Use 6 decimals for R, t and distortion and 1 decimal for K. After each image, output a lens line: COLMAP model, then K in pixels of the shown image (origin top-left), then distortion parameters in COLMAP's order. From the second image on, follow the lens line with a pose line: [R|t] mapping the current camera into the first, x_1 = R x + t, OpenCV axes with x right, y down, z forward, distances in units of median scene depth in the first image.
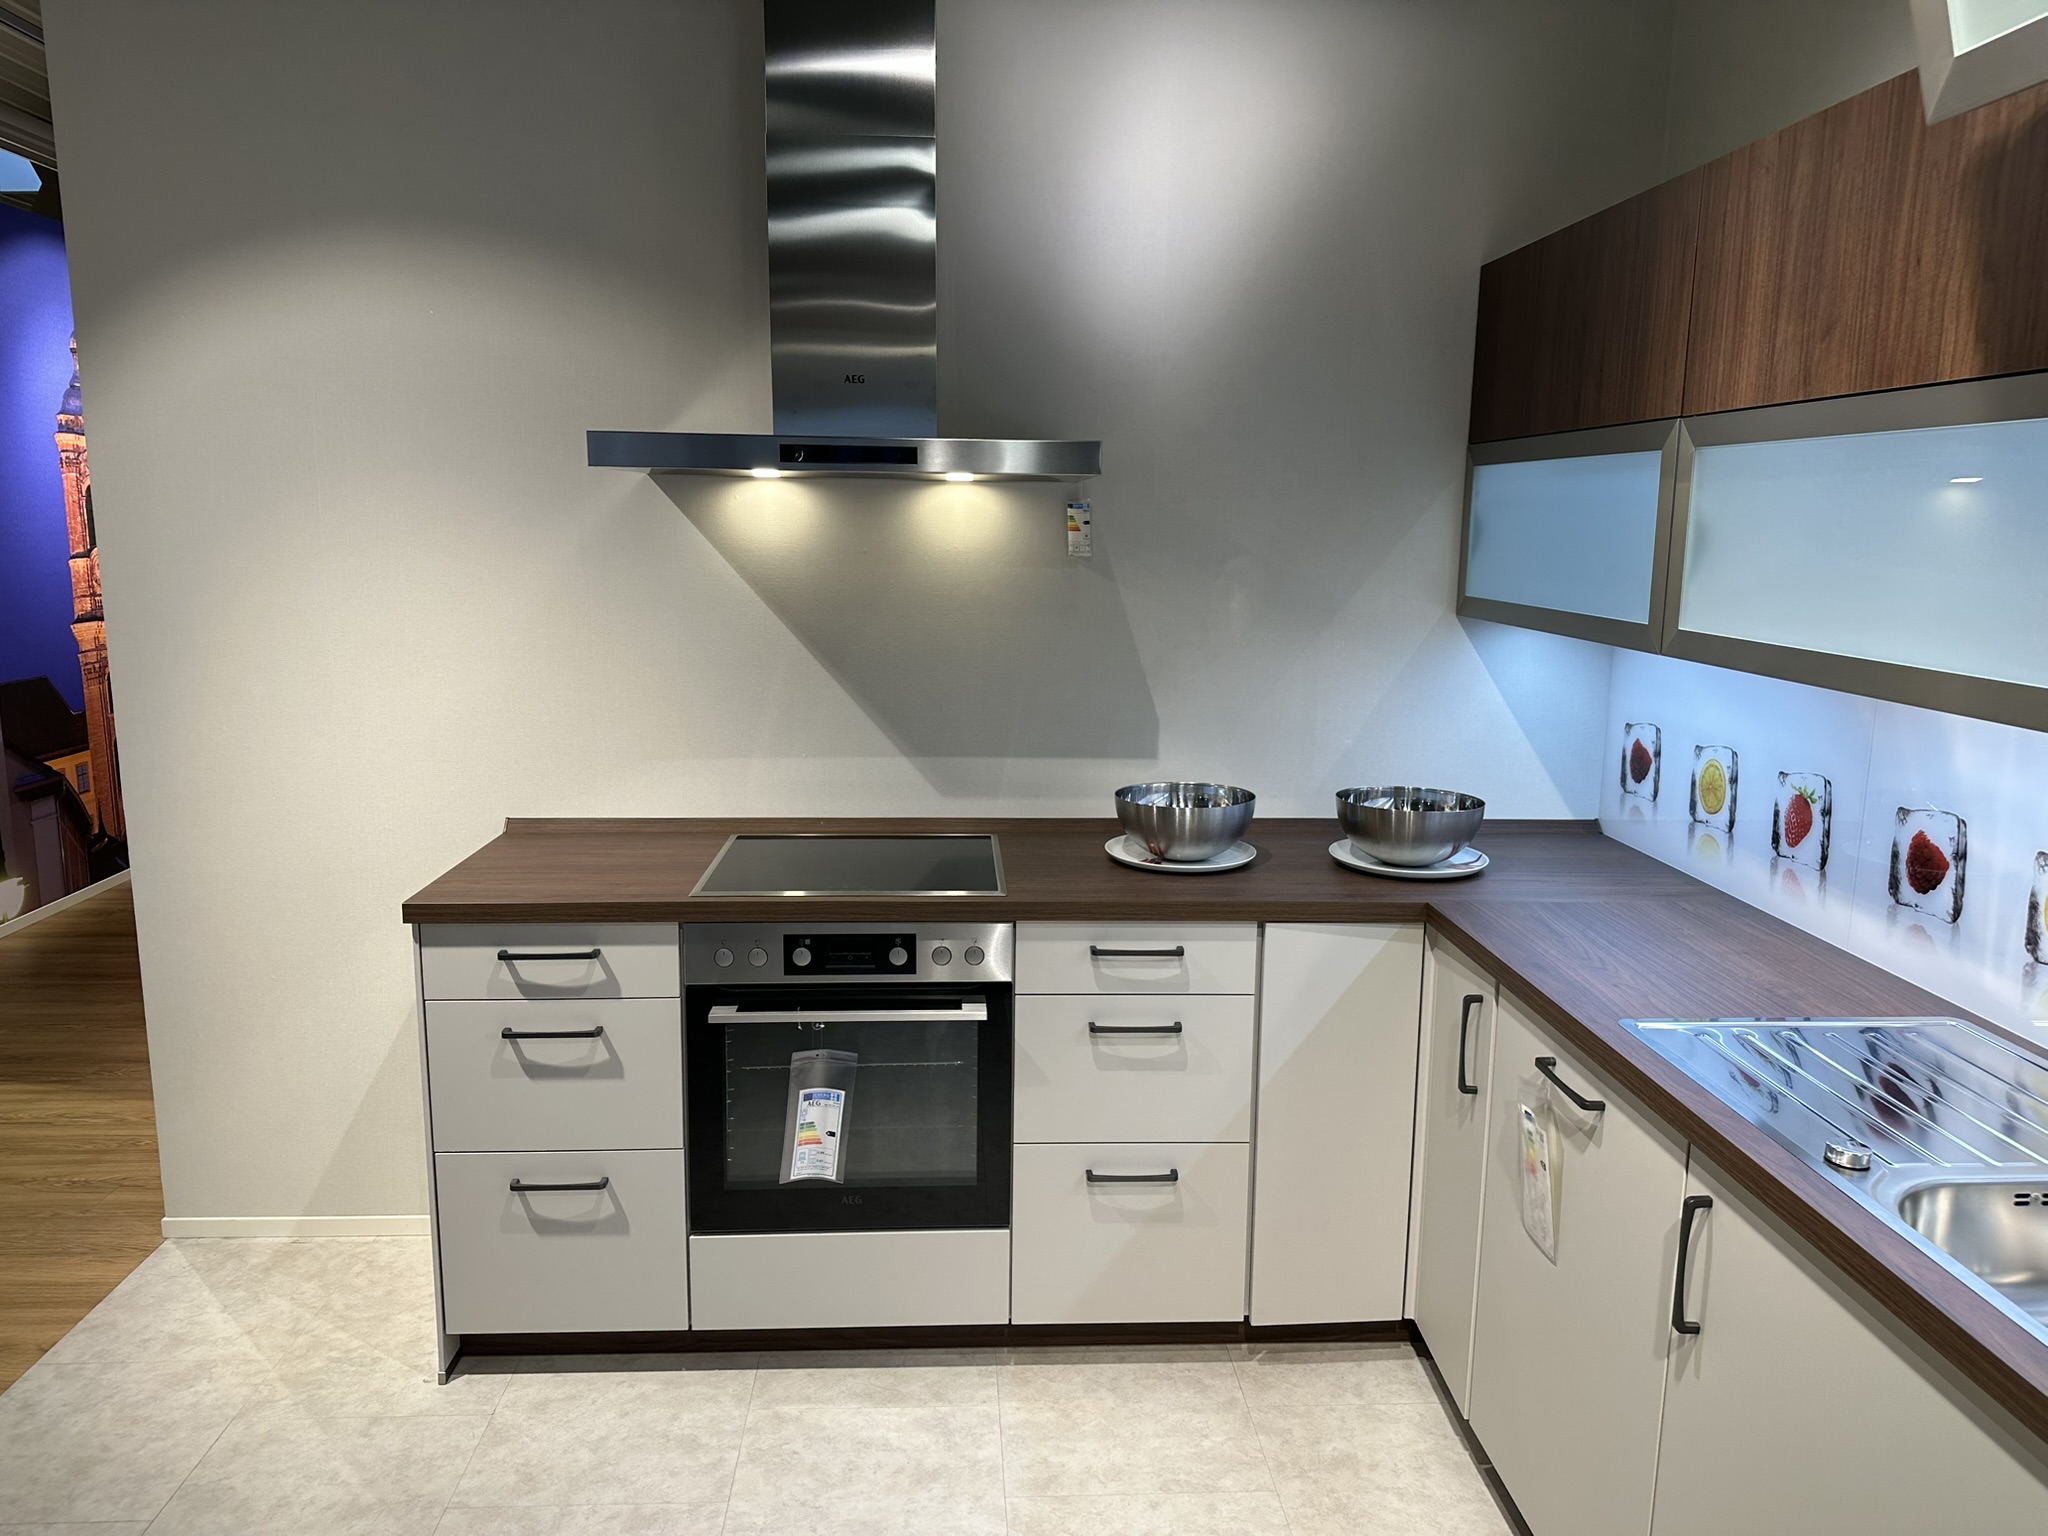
lens RADIAL K [[1483.9, 0, 1025.8], [0, 1483.9, 786.1], [0, 0, 1]] dist [-0.029263, 0.027856]
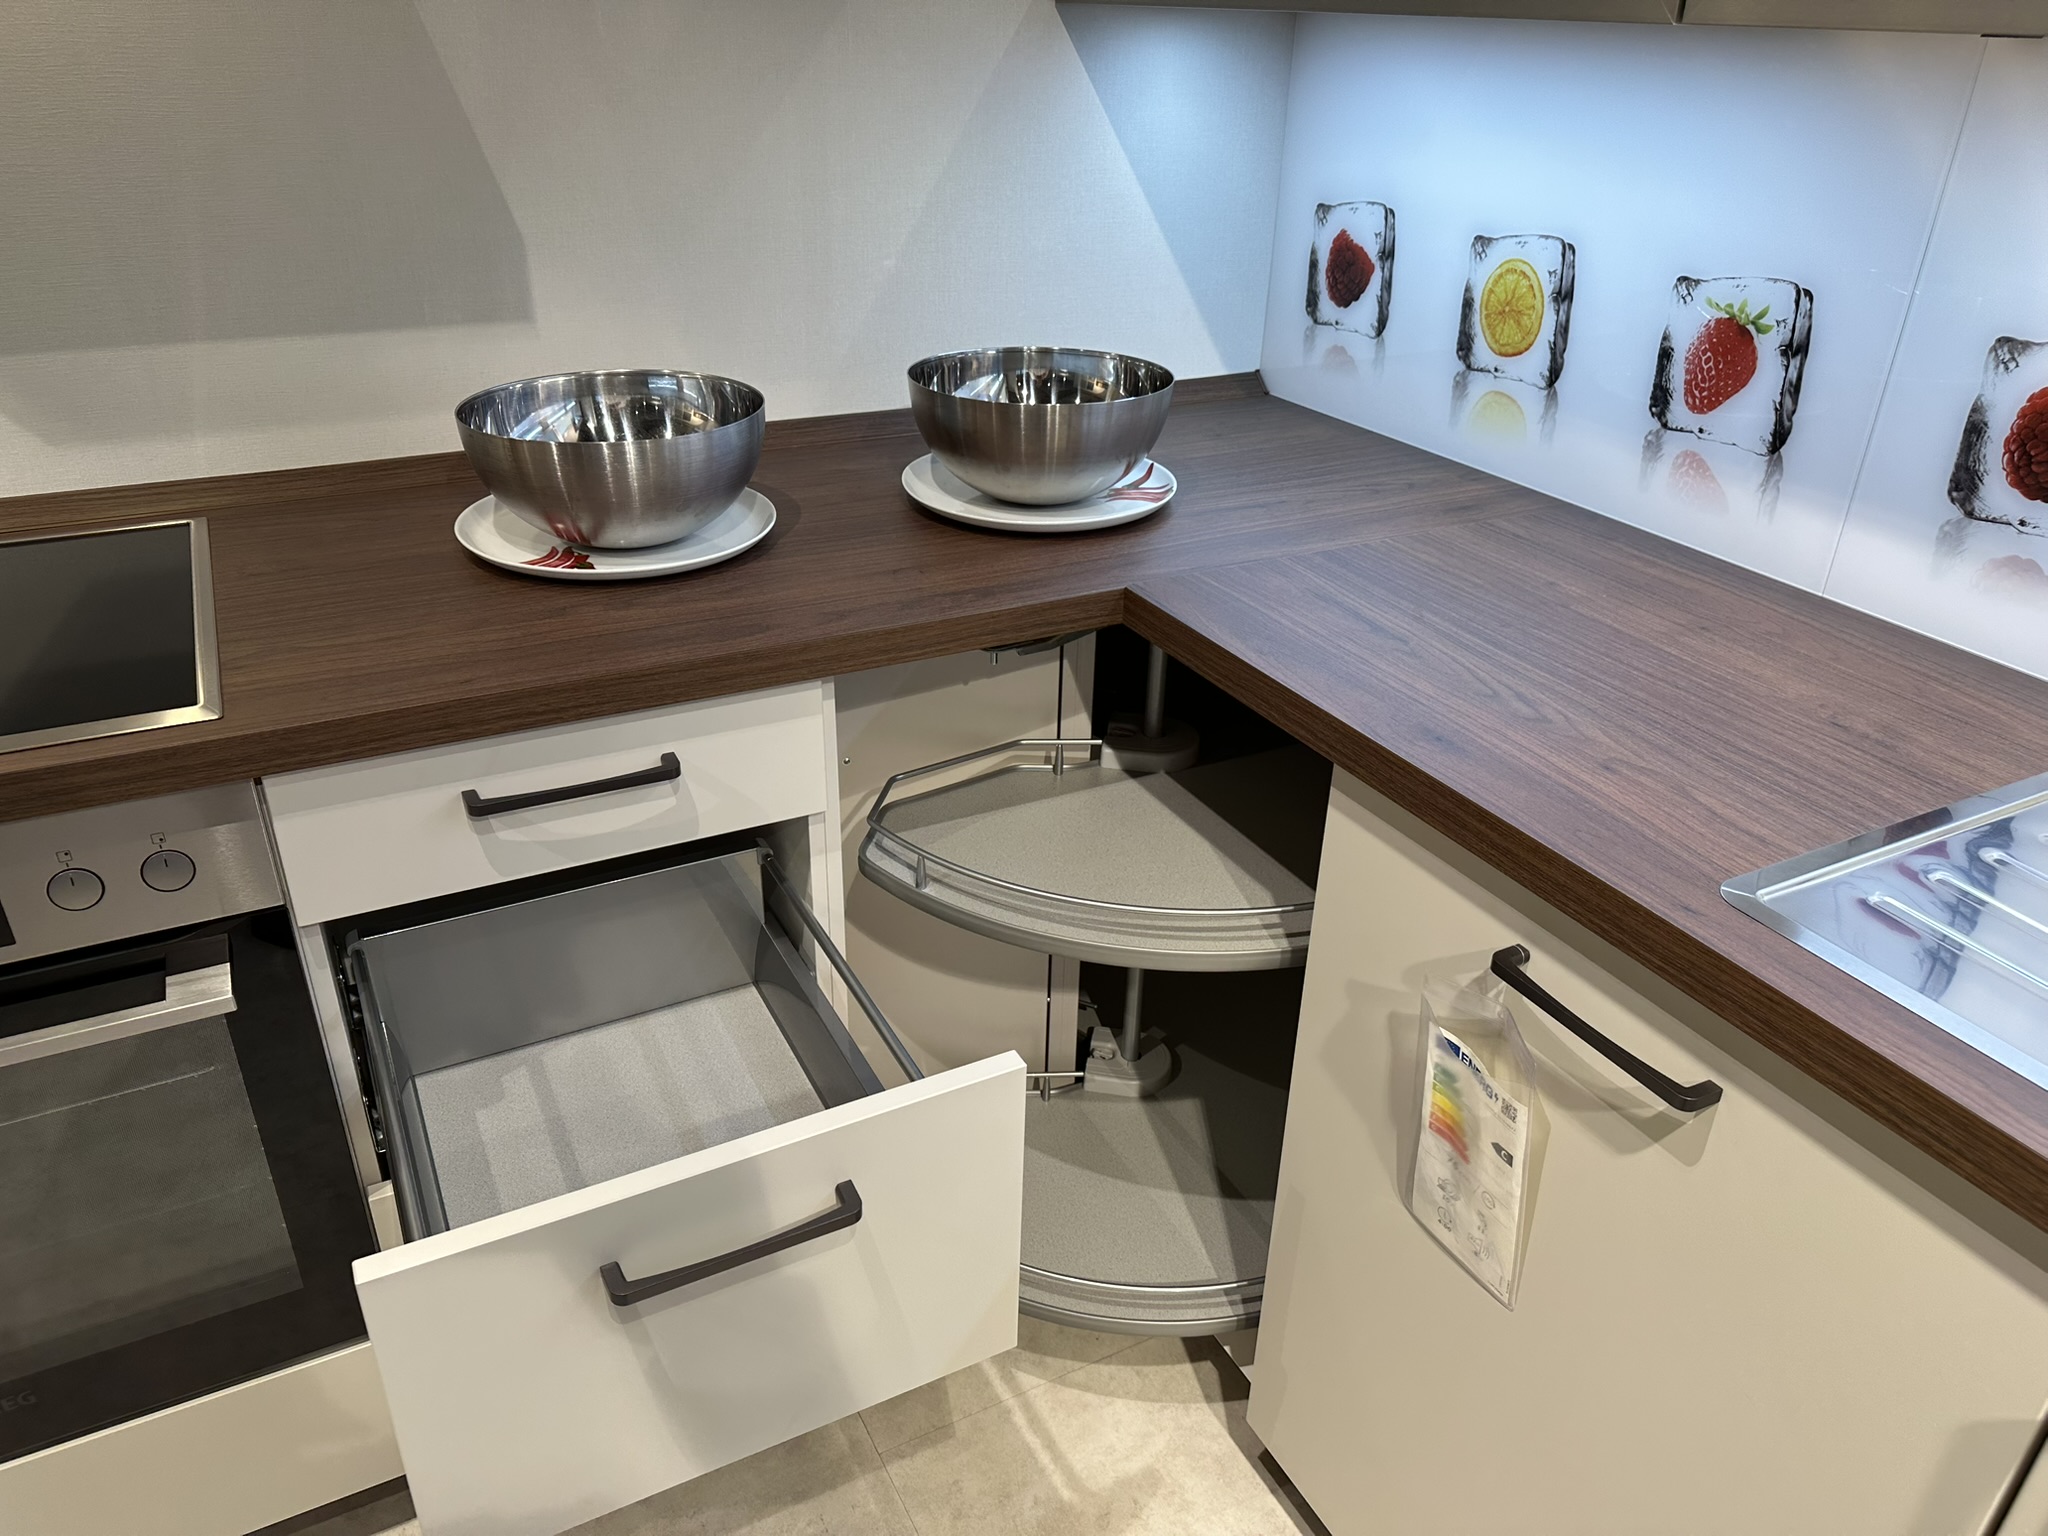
lens RADIAL K [[1452.4, 0, 1013.0], [0, 1452.4, 782.4], [0, 0, 1]] dist [0.041518, -0.050120]
pose [[0.916384, -0.183668, 0.355679, 0.037319], [0.063574, 0.944026, 0.323687, -0.023284], [-0.395221, -0.274009, 0.876767, 0.520781]]
